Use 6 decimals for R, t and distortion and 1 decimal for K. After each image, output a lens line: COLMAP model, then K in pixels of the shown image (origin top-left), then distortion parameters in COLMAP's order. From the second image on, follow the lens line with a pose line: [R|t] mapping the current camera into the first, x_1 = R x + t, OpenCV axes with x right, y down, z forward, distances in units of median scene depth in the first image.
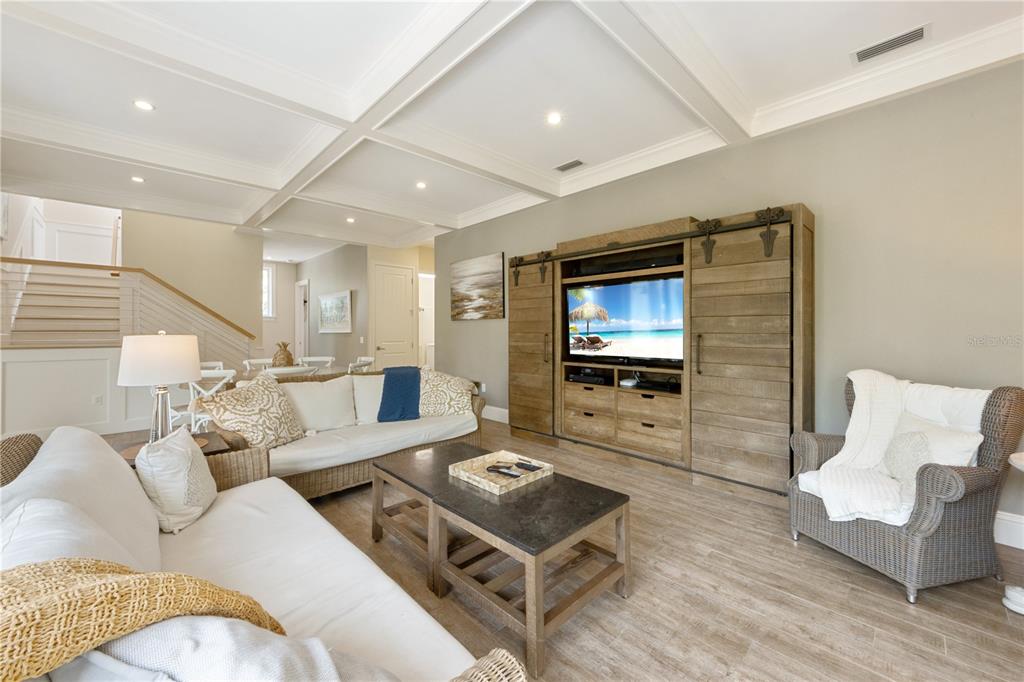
lens RADIAL K [[396.3, 0, 506.0], [0, 396.3, 333.7], [0, 0, 1]] dist [-0.000327, -0.000024]
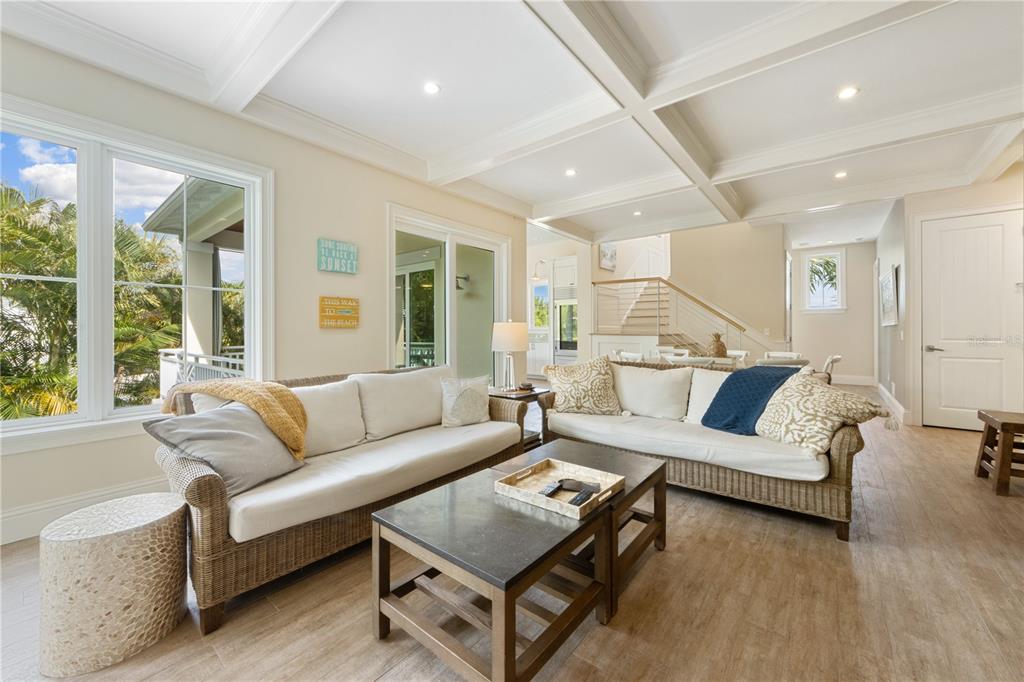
lens RADIAL K [[396.3, 0, 507.6], [0, 396.3, 330.0], [0, 0, 1]] dist [-0.000327, -0.000024]
pose [[0.120948, 0.005212, -0.992645, 0.675686], [-0.008572, 0.999954, 0.004206, 0.025994], [0.992622, 0.008000, 0.120987, 0.682242]]
